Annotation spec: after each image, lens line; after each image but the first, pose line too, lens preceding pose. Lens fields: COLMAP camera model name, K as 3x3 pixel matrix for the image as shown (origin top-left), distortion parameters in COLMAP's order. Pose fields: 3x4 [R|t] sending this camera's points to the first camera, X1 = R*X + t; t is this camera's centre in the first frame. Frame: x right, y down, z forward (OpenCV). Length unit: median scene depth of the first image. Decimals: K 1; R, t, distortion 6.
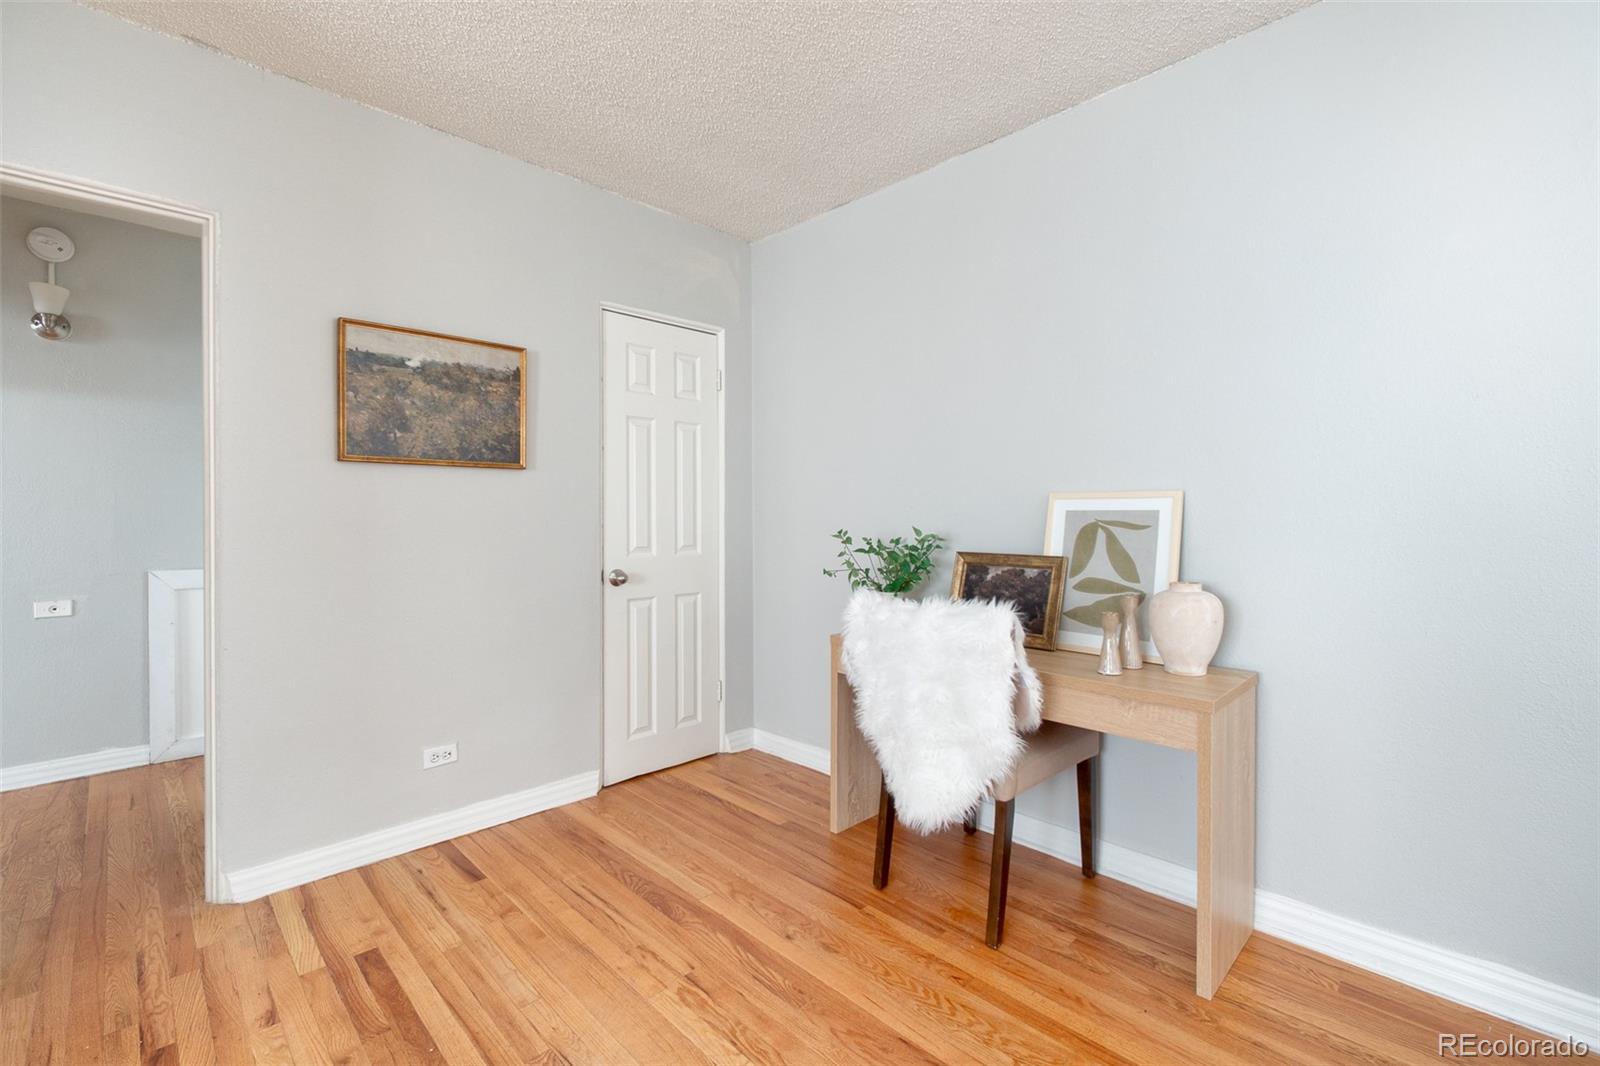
lens RADIAL K [[698.3, 0, 791.1], [0, 698.3, 525.7], [0, 0, 1]] dist [-0.003404, -0.000155]
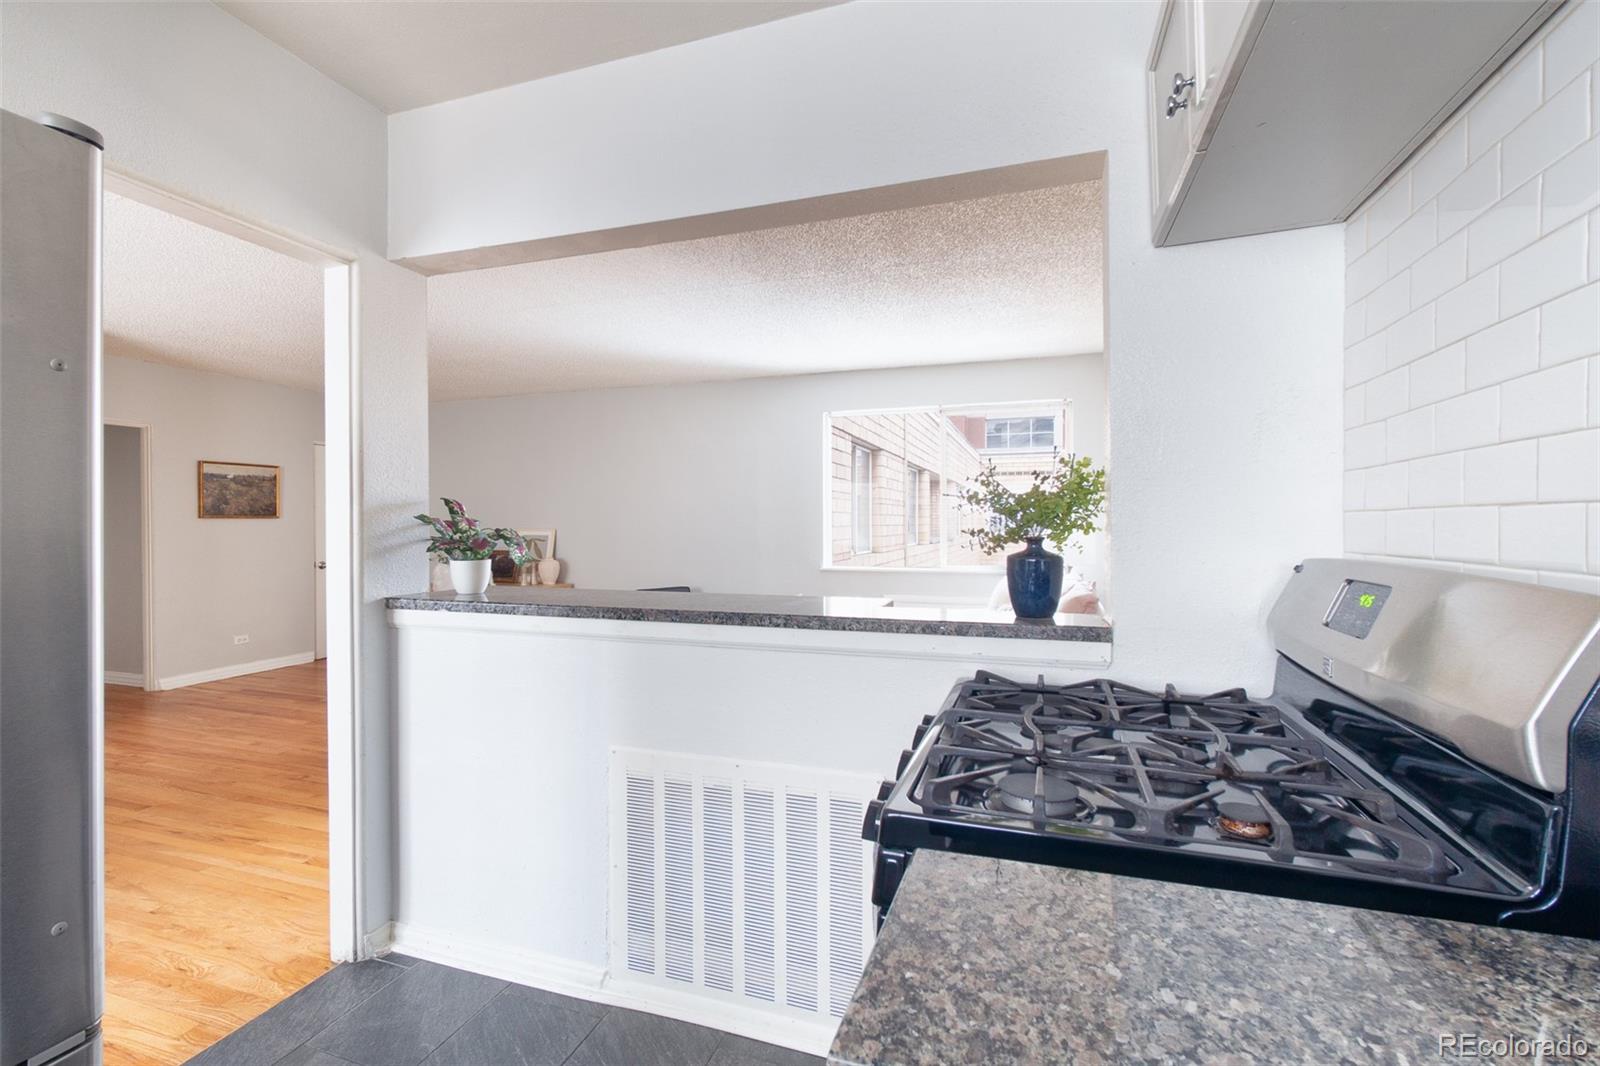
lens RADIAL K [[694.9, 0, 789.6], [0, 694.9, 529.3], [0, 0, 1]] dist [-0.001110, -0.000061]
pose [[0.898749, -0.005547, 0.438429, 0.136945], [0.006999, 0.999974, -0.001697, -0.029584], [-0.438408, 0.004594, 0.898764, -1.884921]]
